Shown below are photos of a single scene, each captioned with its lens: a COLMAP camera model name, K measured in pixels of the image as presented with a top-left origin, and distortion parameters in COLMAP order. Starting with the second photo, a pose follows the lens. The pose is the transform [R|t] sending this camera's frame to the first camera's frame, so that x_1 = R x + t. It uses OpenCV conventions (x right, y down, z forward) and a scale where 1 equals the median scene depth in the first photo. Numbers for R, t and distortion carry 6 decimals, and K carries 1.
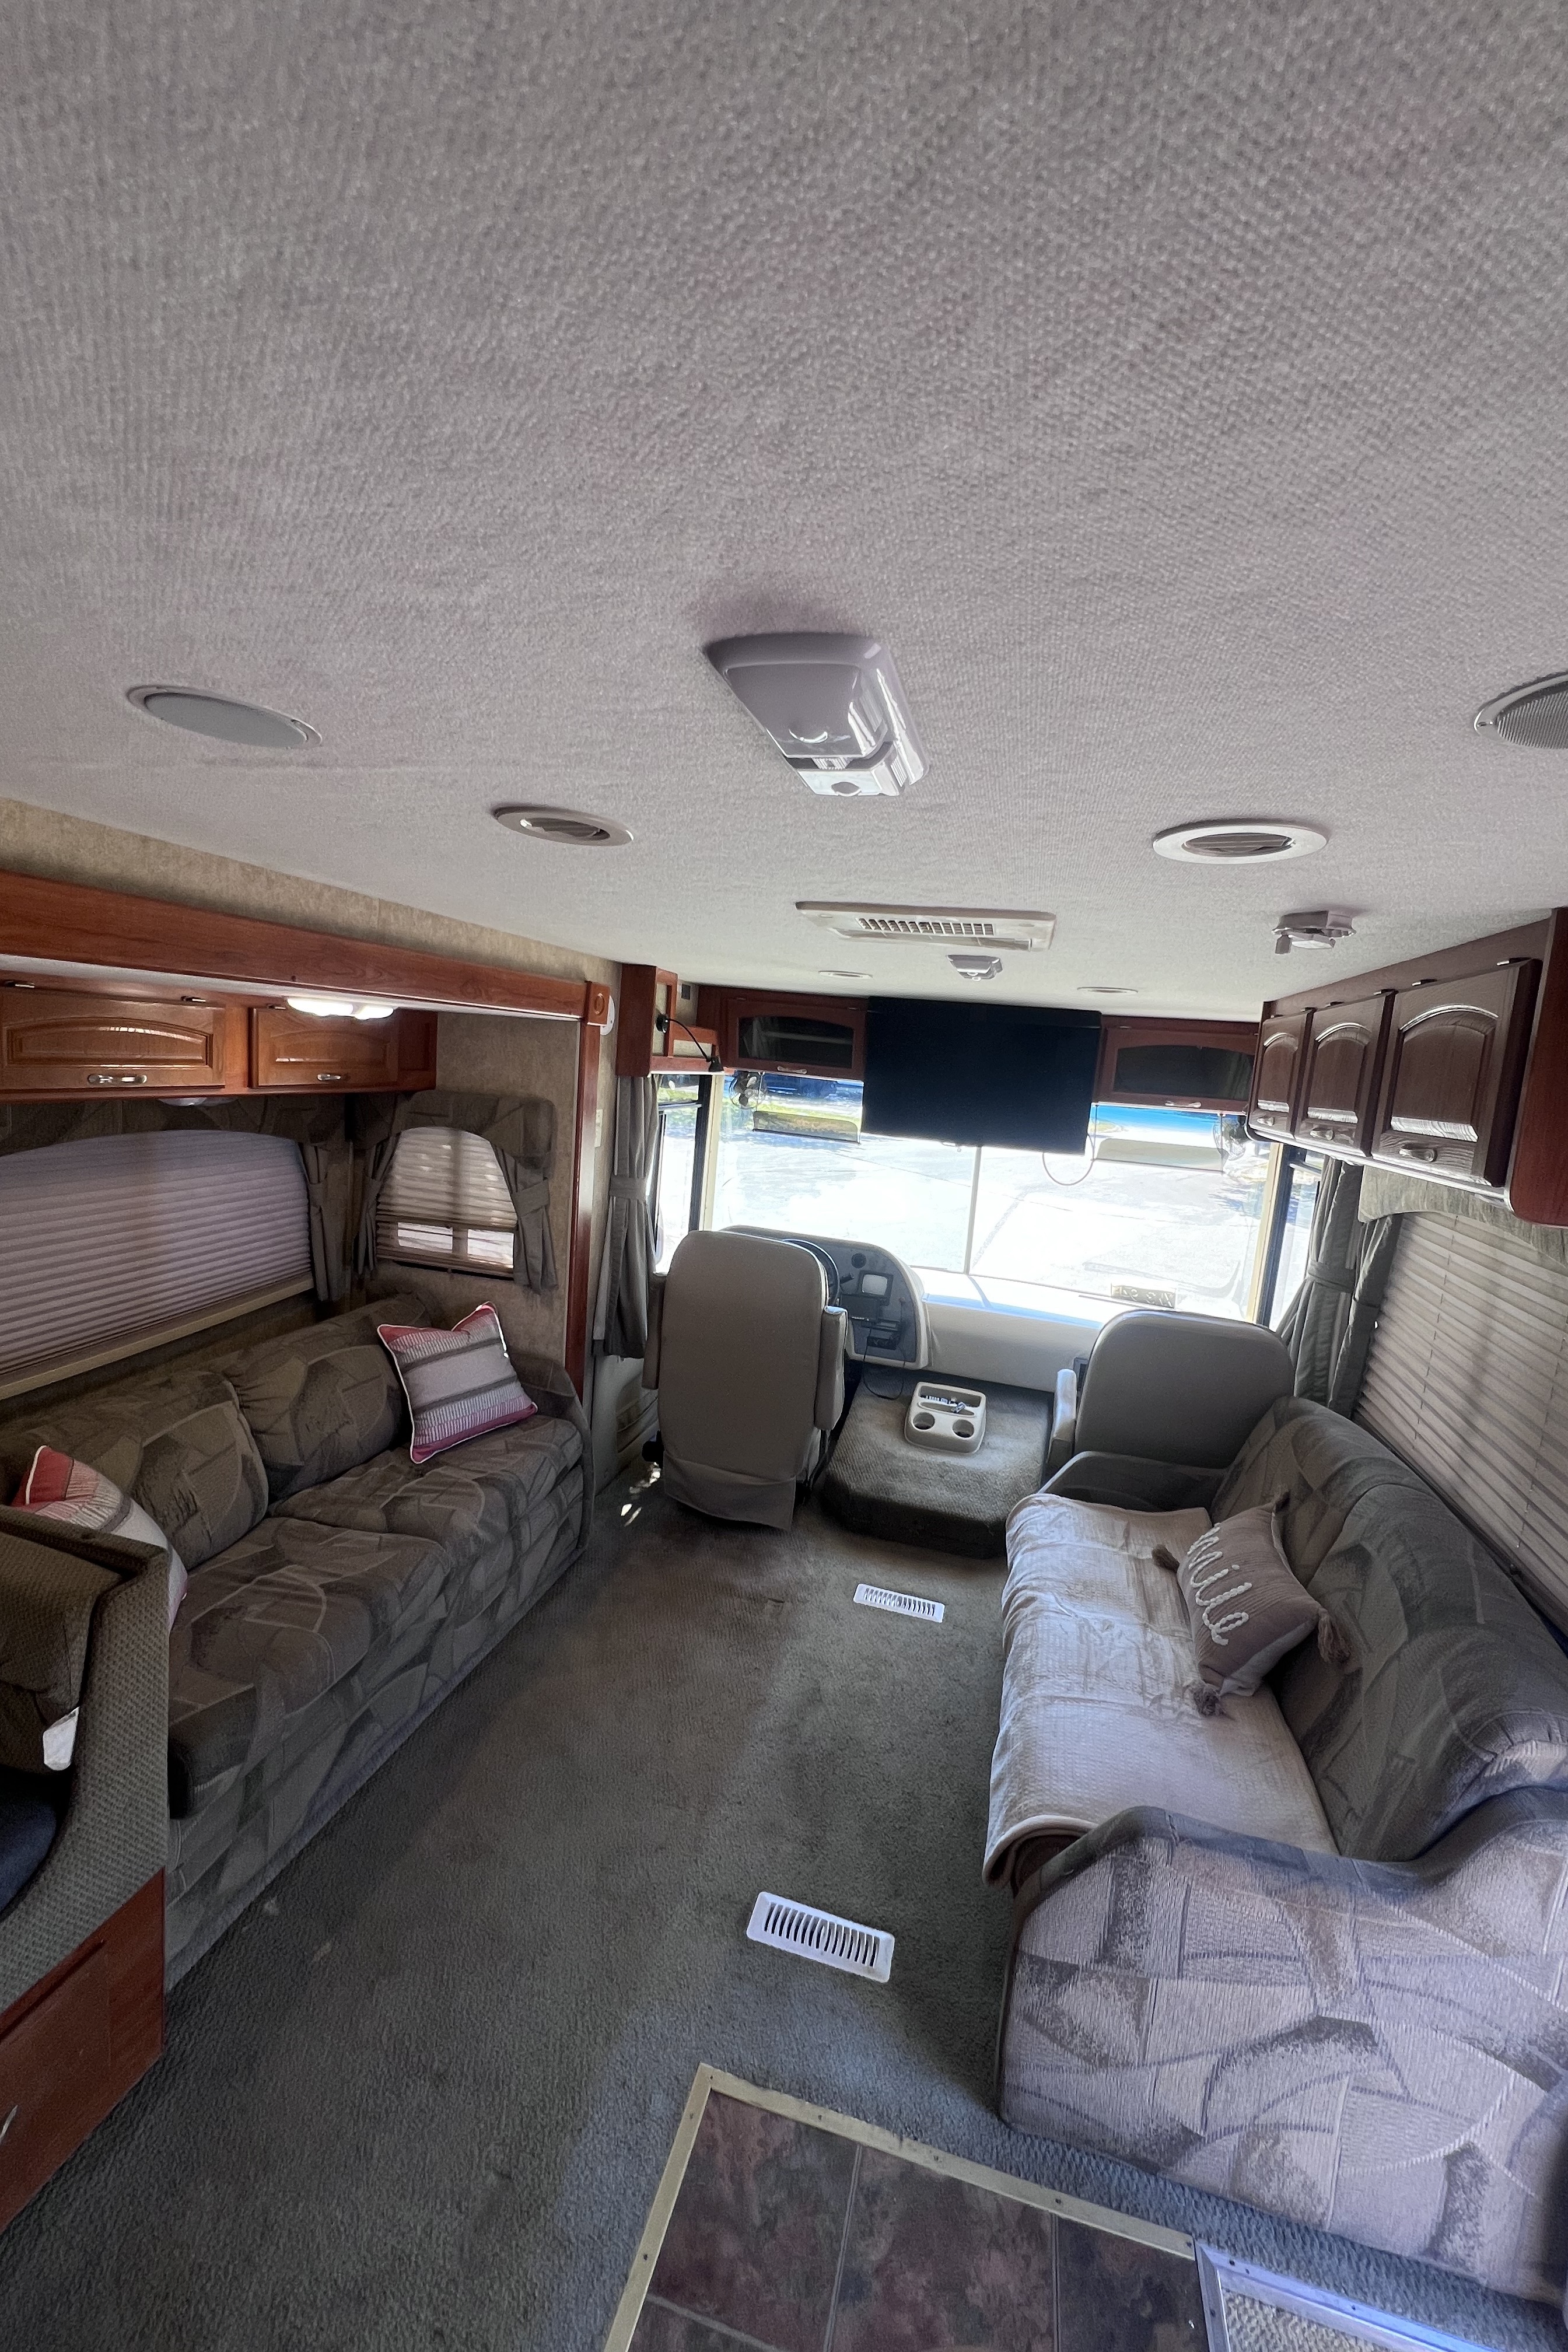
lens RADIAL K [[937.0, 0, 785.1], [0, 937.0, 1173.7], [0, 0, 1]] dist [-0.000663, 0.000425]
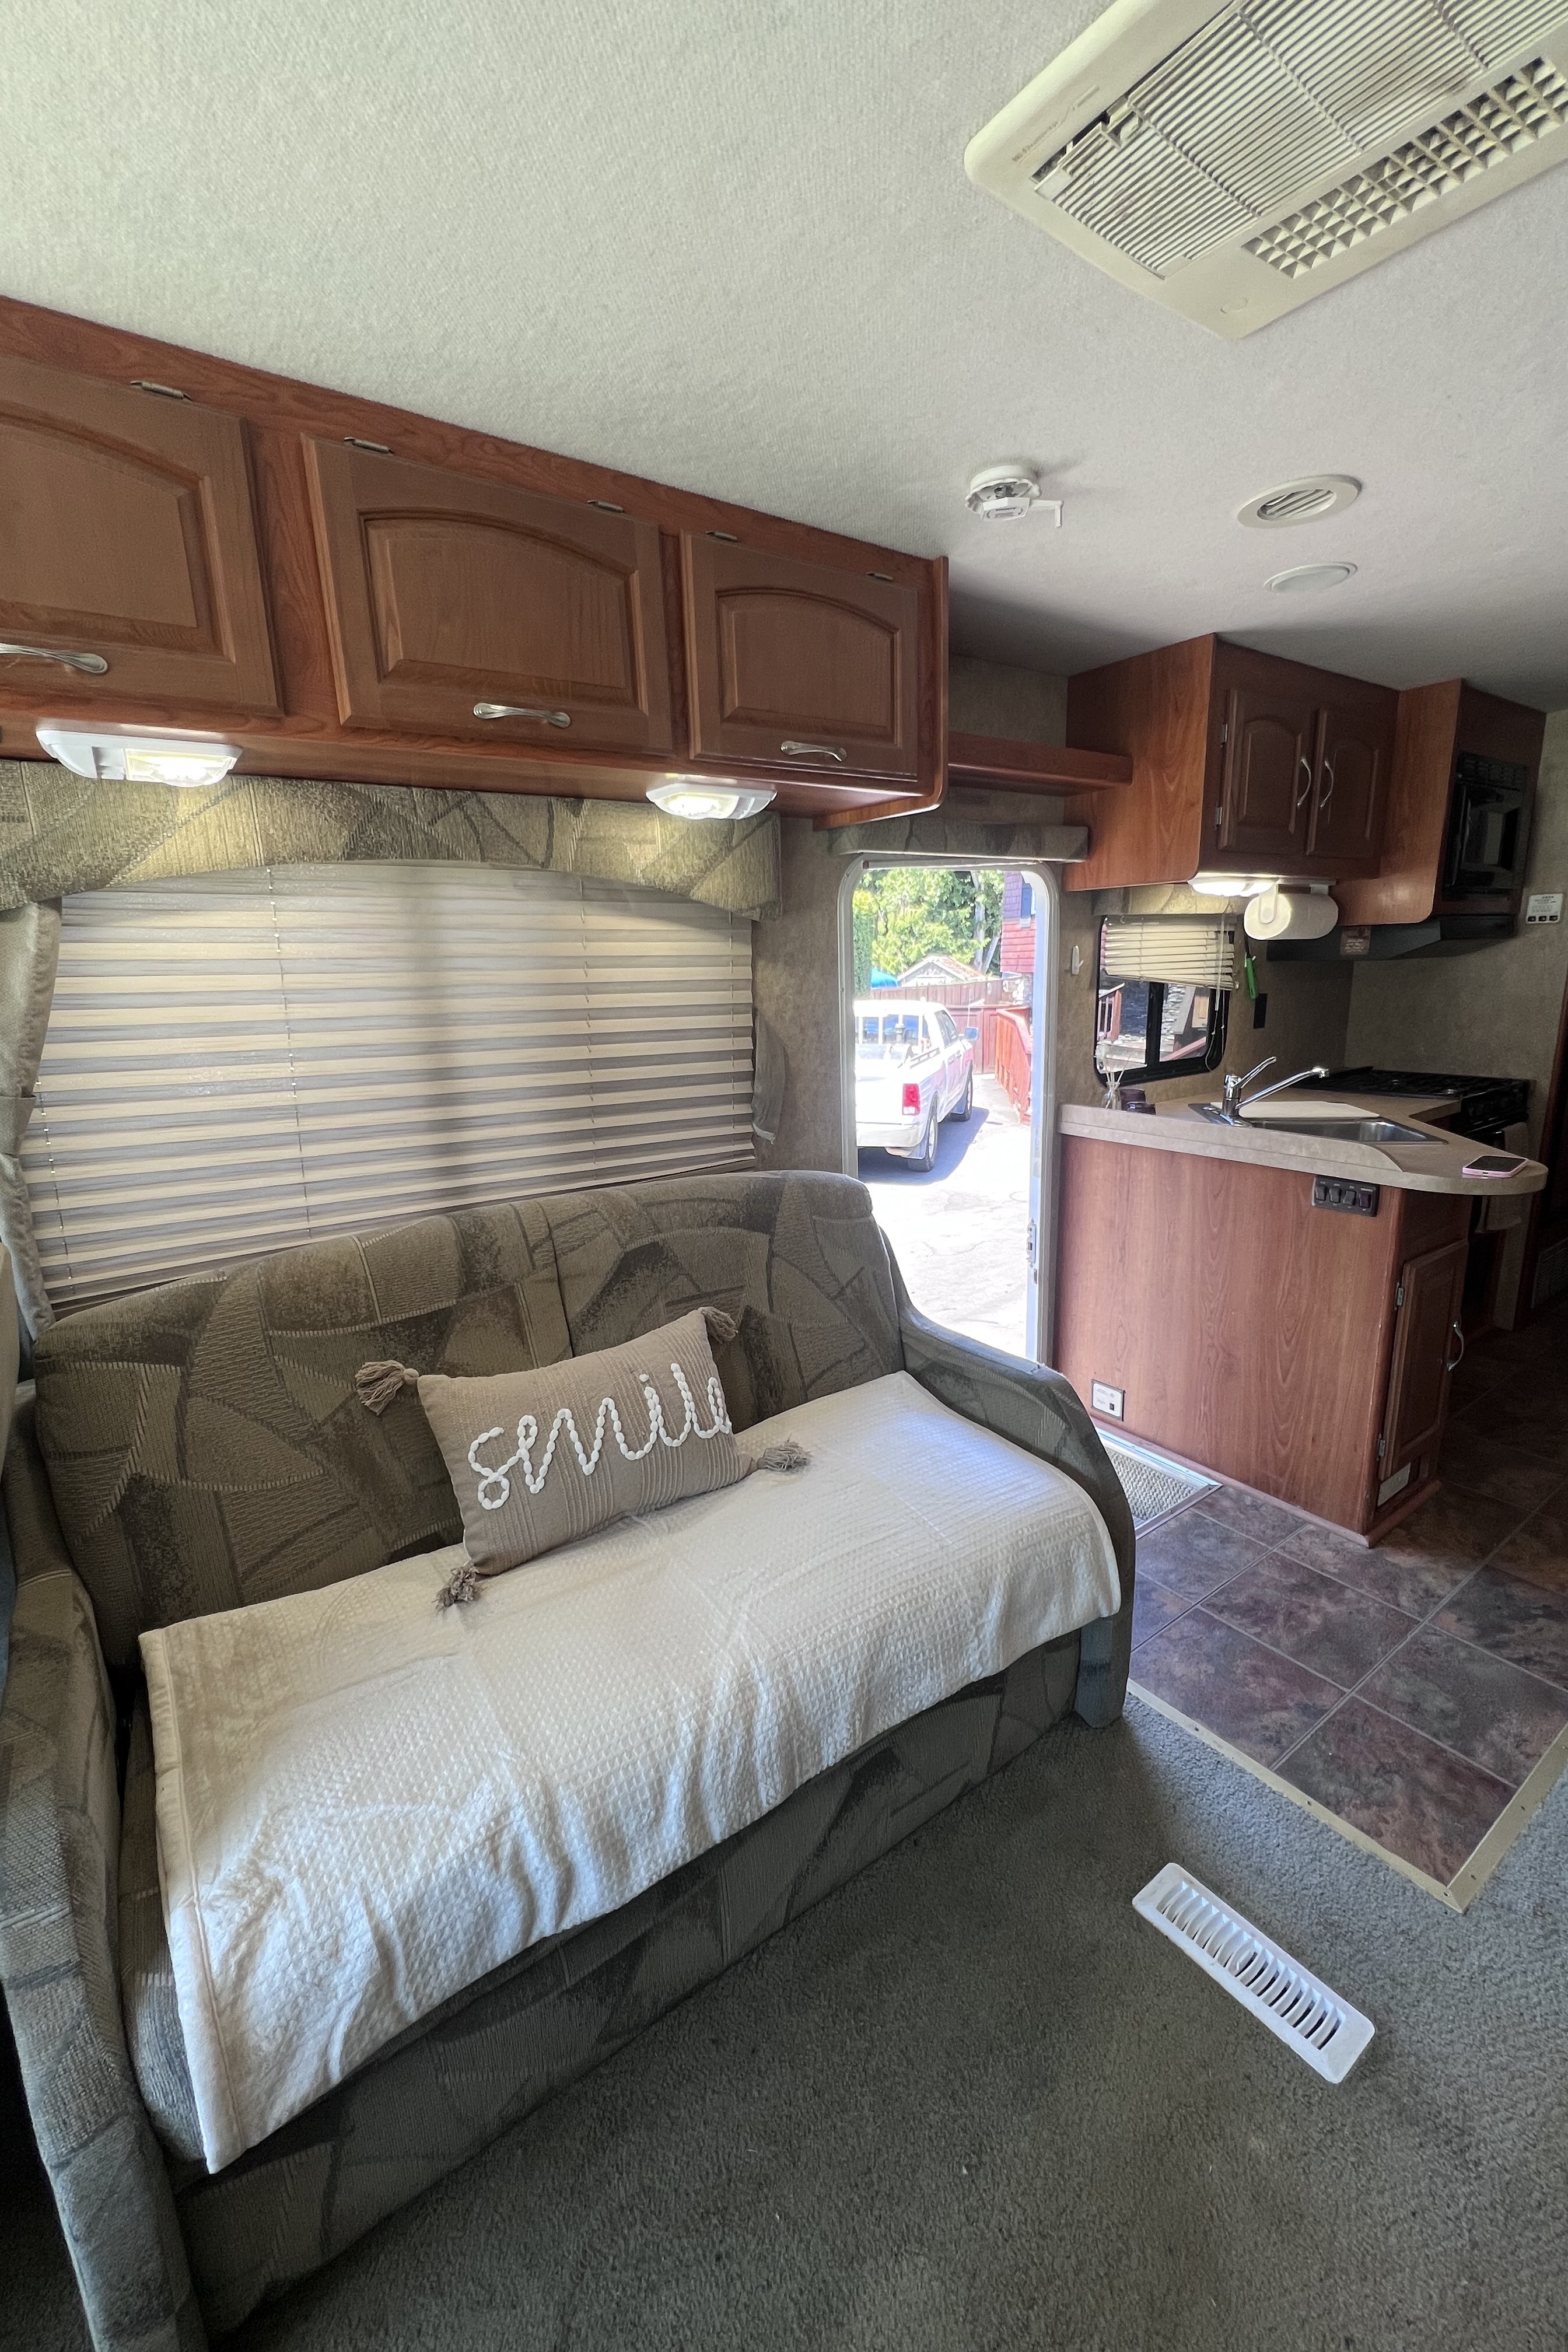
lens RADIAL K [[943.1, 0, 790.5], [0, 943.1, 1172.6], [0, 0, 1]] dist [-0.001901, 0.000122]
pose [[-0.767002, -0.200459, 0.609528, -0.013079], [0.052677, 0.927067, 0.371176, 0.021659], [-0.639479, 0.316801, -0.700502, 1.854134]]
